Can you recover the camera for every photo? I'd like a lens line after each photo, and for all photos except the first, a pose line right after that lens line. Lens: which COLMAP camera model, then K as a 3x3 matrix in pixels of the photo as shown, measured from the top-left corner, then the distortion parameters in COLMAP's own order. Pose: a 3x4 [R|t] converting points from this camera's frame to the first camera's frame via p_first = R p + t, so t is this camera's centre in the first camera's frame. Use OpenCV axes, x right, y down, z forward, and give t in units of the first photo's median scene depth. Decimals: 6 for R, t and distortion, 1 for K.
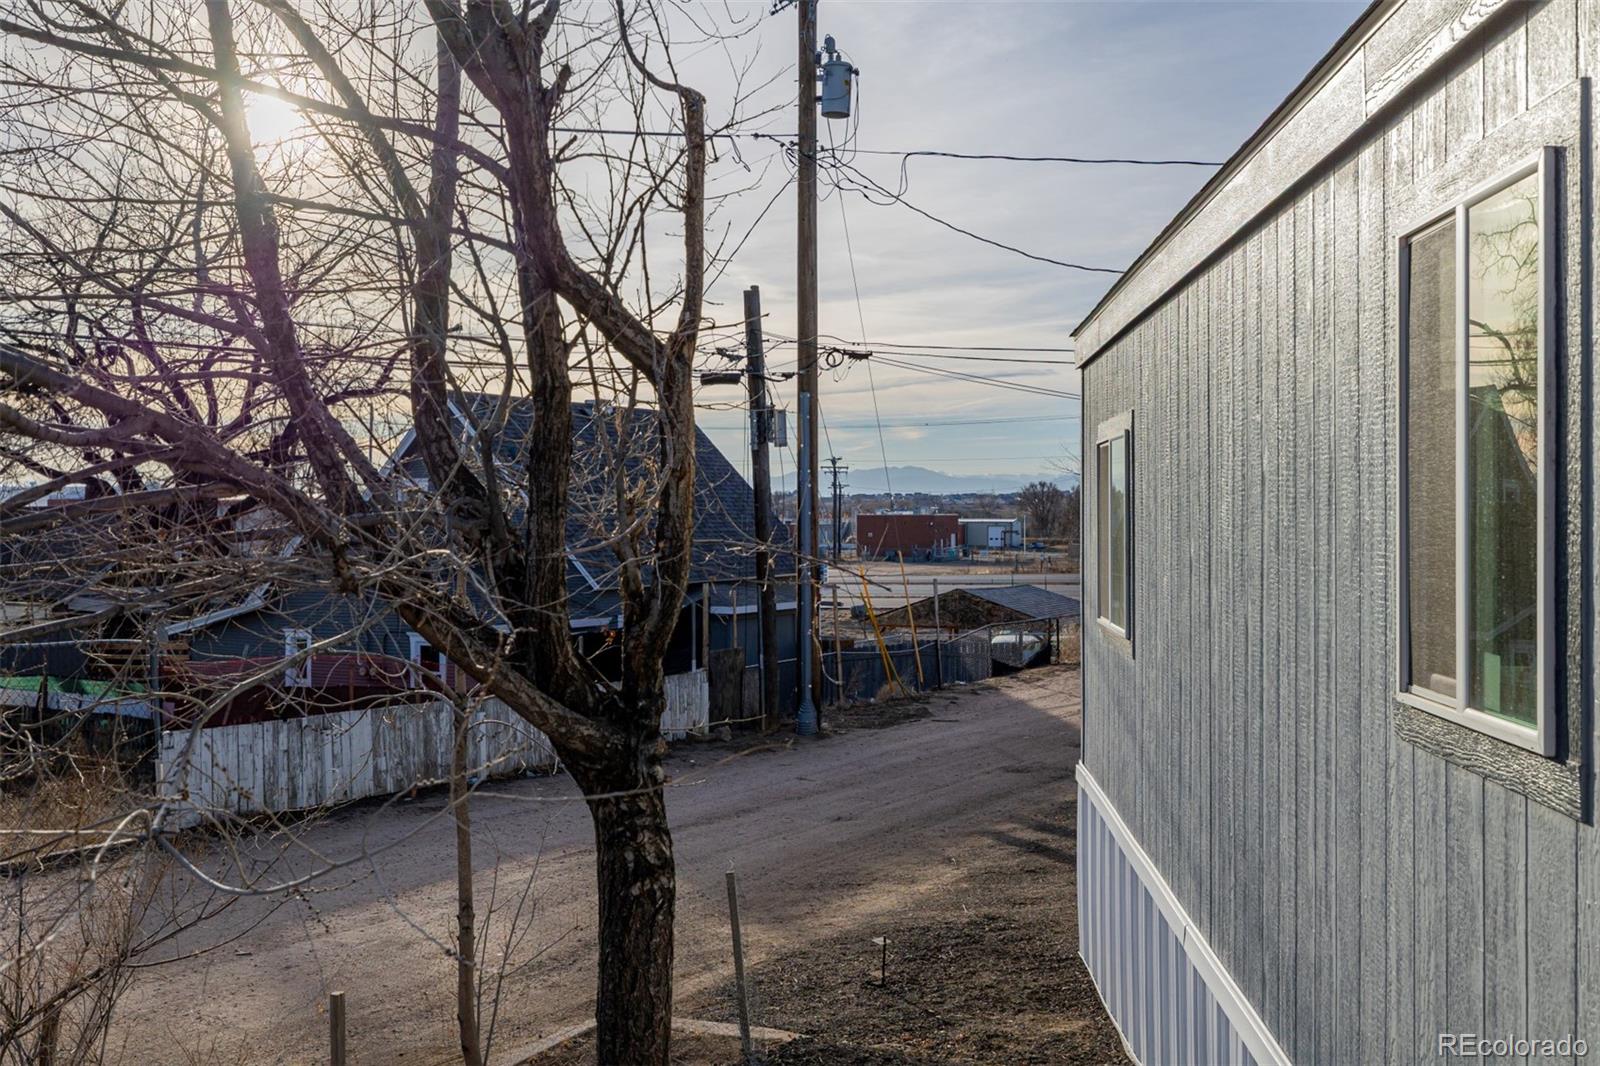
lens RADIAL K [[1579.4, 0, 800.0], [0, 1579.4, 533.0], [0, 0, 1]] dist [-0.001770, 0.001020]
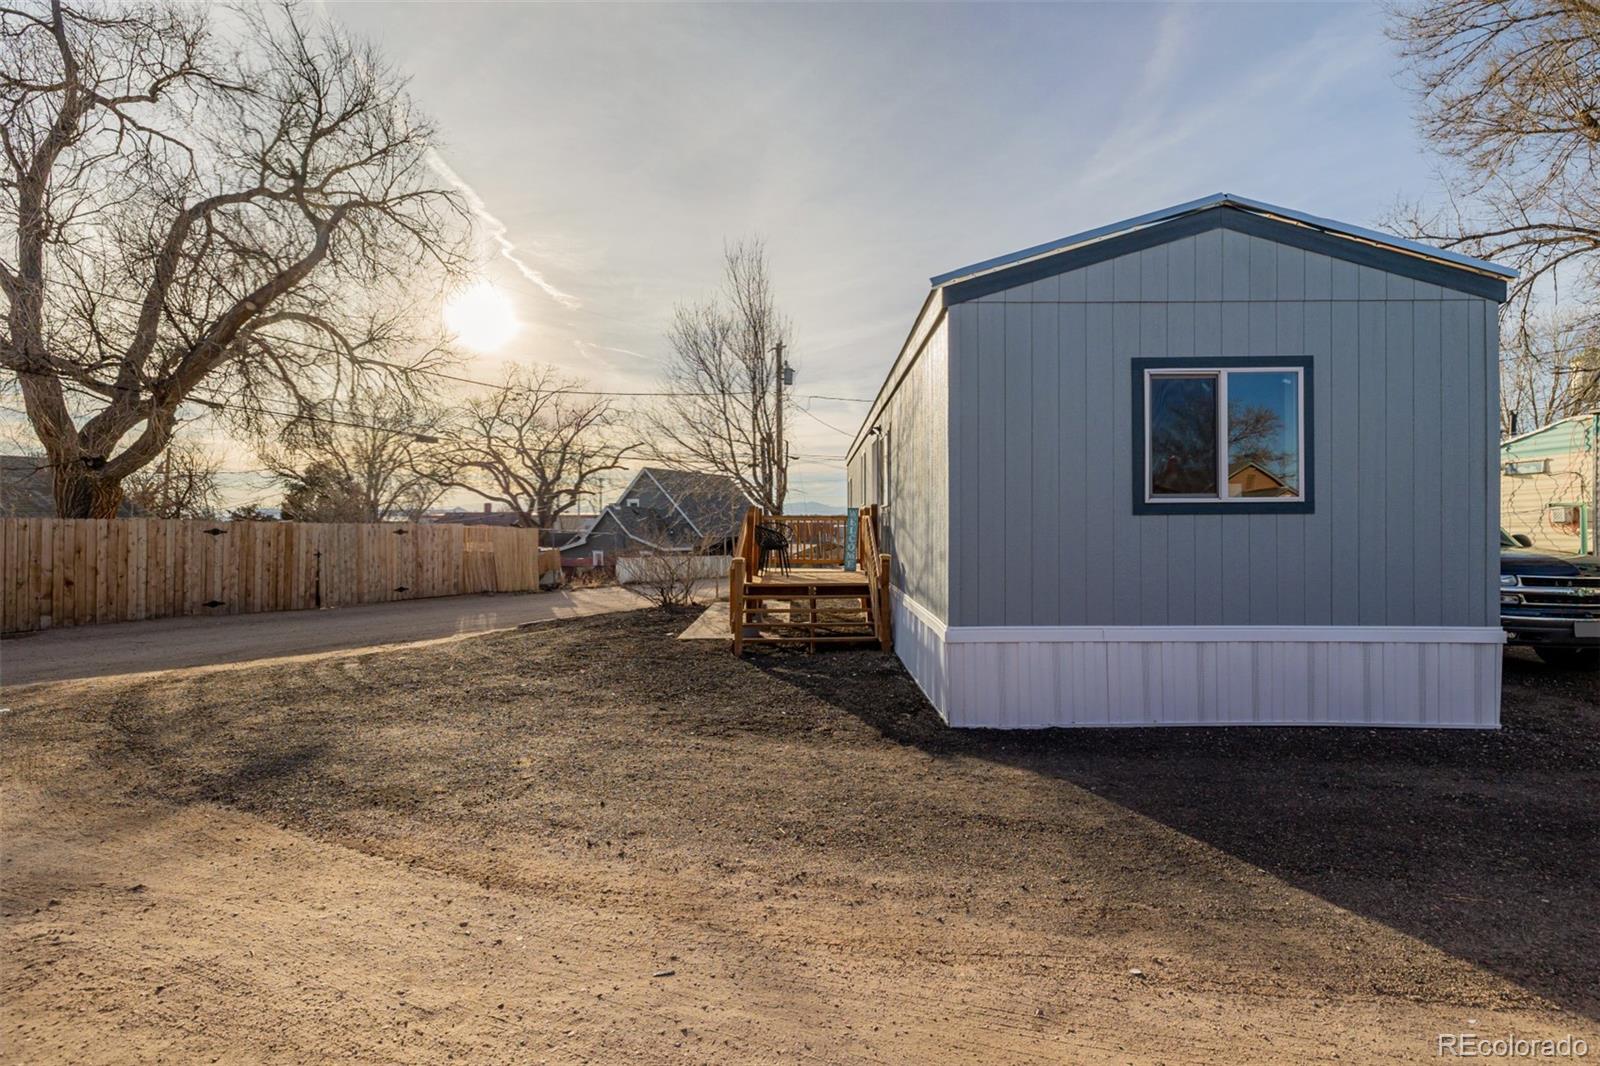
lens RADIAL K [[748.3, 0, 800.0], [0, 748.3, 533.0], [0, 0, 1]] dist [-0.000668, 0.000005]
pose [[0.998538, -0.000821, 0.054055, -0.036588], [0.000808, 1.000000, 0.000274, 0.042060], [-0.054055, -0.000230, 0.998538, -0.546265]]
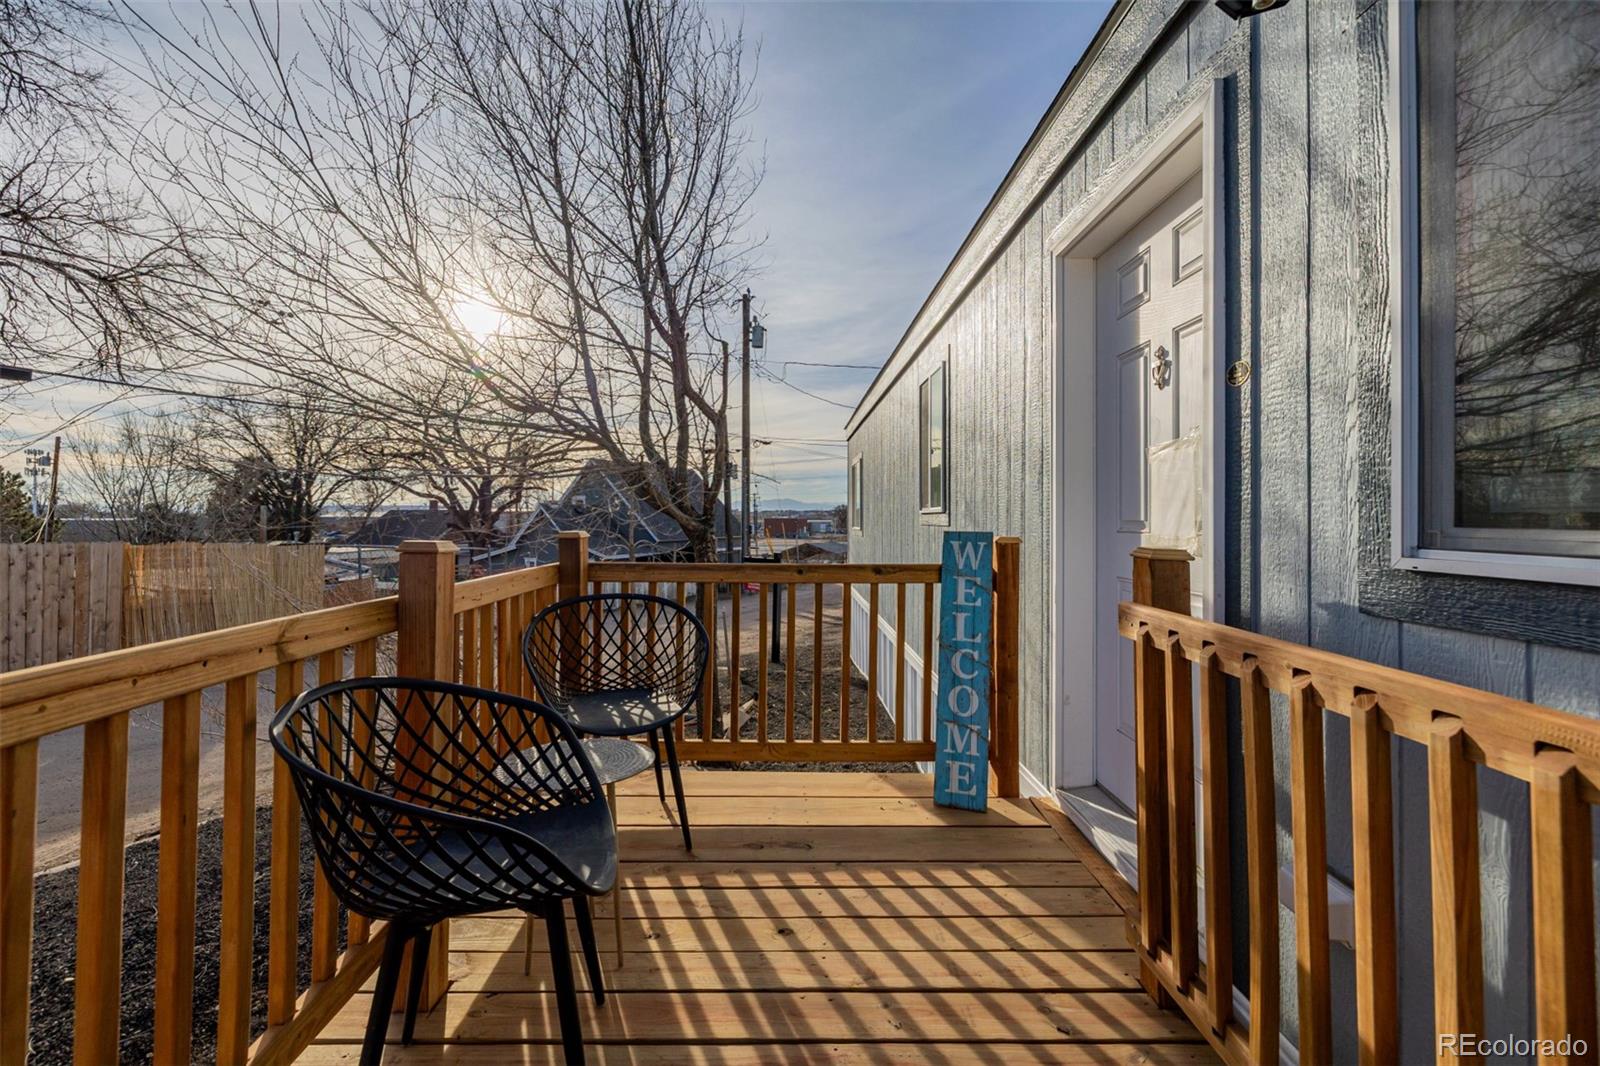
lens RADIAL K [[682.9, 0, 794.9], [0, 682.9, 527.7], [0, 0, 1]] dist [0.000898, -0.000049]
pose [[0.996719, 0.000258, 0.080938, -0.005521], [-0.000296, 1.000000, 0.000448, 0.021731], [-0.080938, -0.000470, 0.996719, -0.085997]]
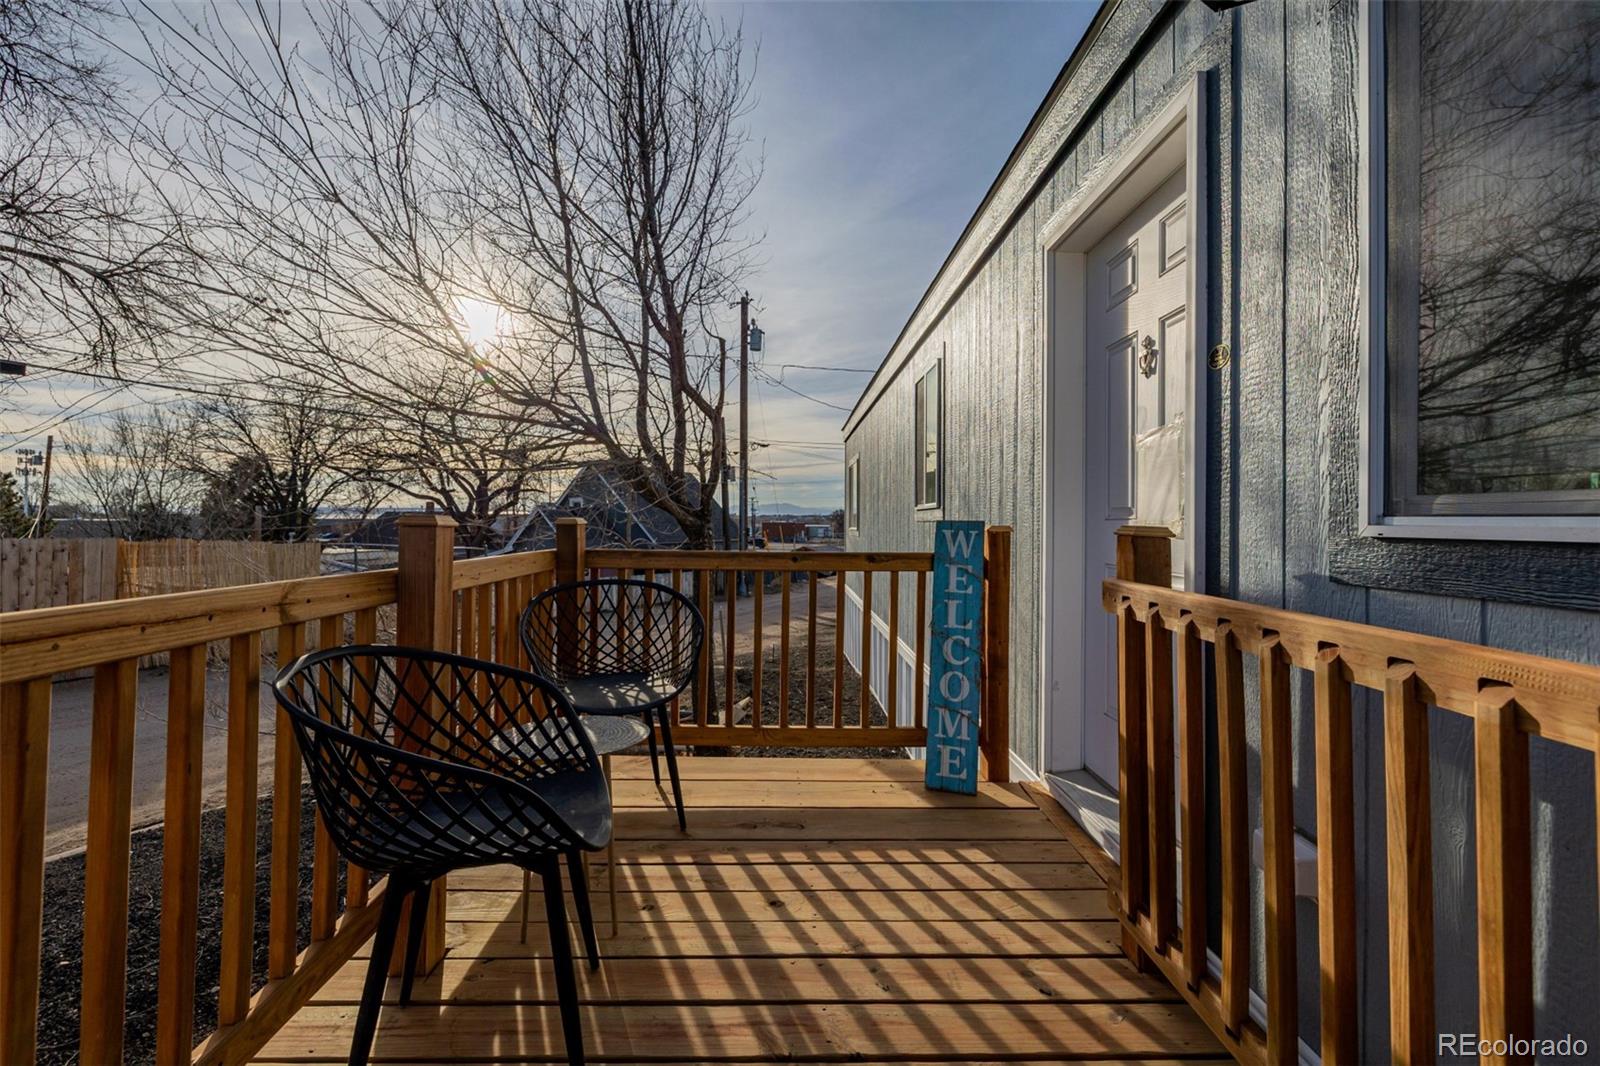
lens RADIAL K [[681.9, 0, 800.0], [0, 681.9, 533.0], [0, 0, 1]] dist [-0.001929, 0.000427]
pose [[0.995742, 0.005598, 0.092013, -0.005148], [-0.005763, 0.999982, 0.001524, 0.024831], [-0.092002, -0.002048, 0.995757, -0.087587]]
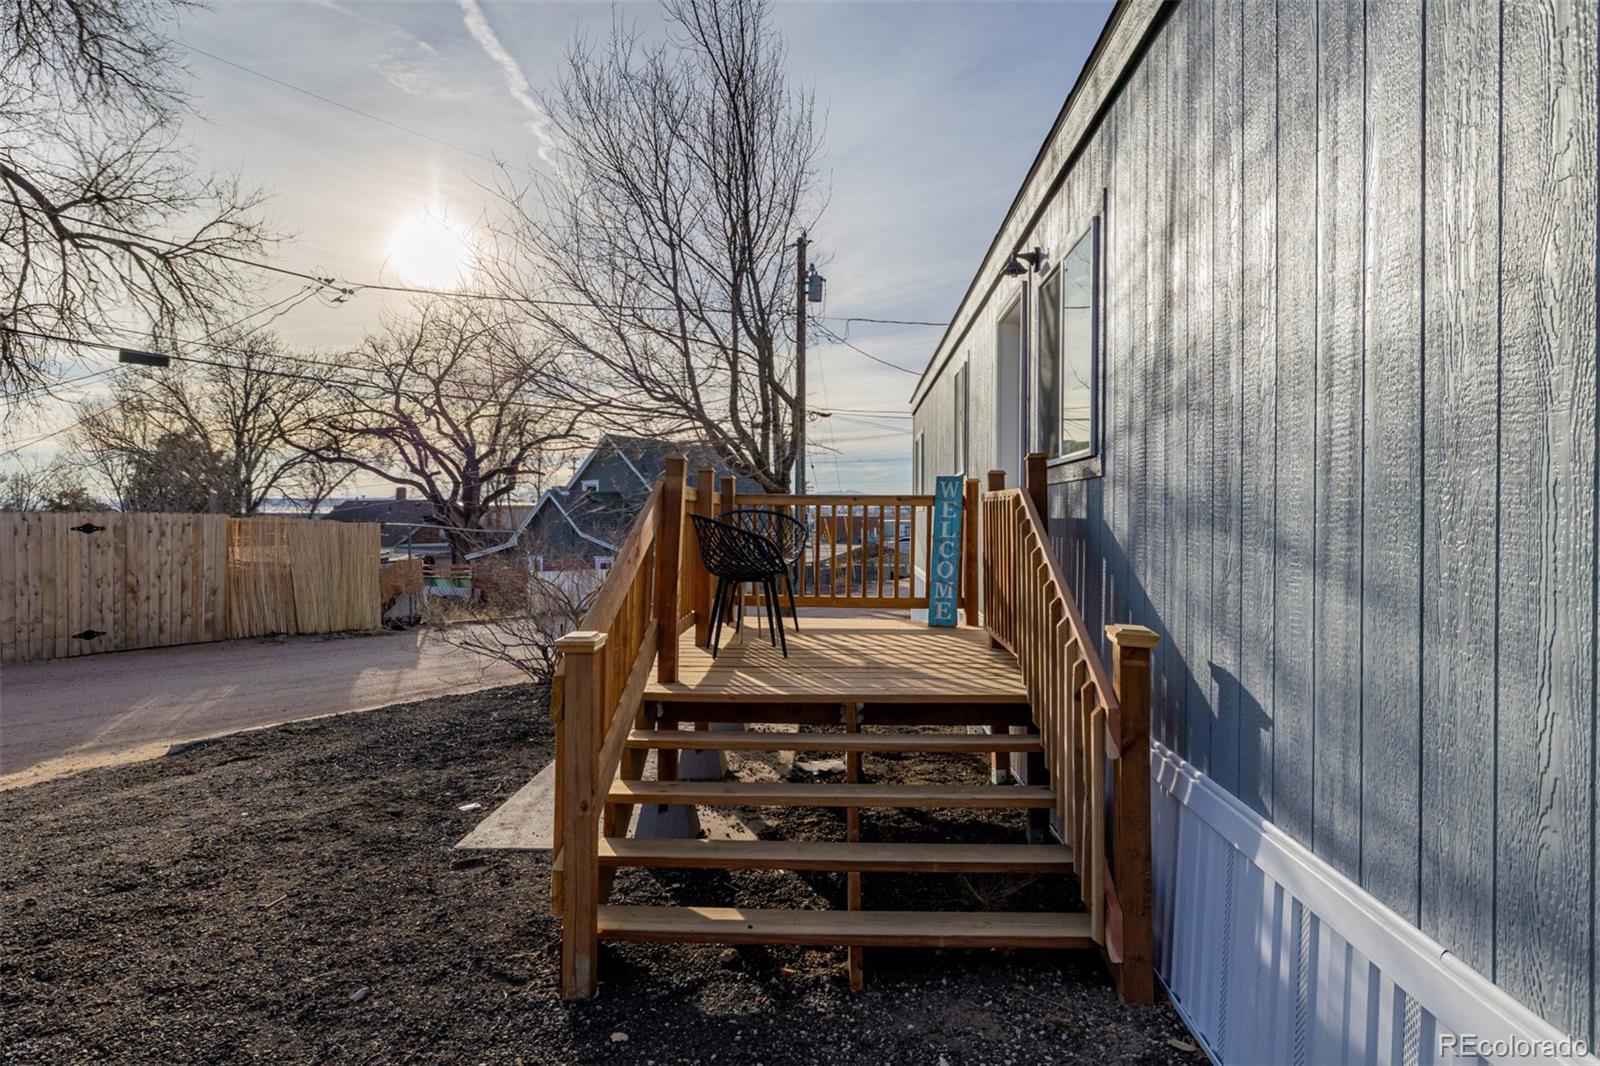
lens RADIAL K [[960.3, 0, 800.0], [0, 960.3, 533.0], [0, 0, 1]] dist [0.002143, 0.000035]
pose [[0.999848, 0.003499, 0.017106, -0.017824], [-0.003553, 0.999989, 0.003128, 0.040299], [-0.017094, -0.003189, 0.999849, -0.276938]]
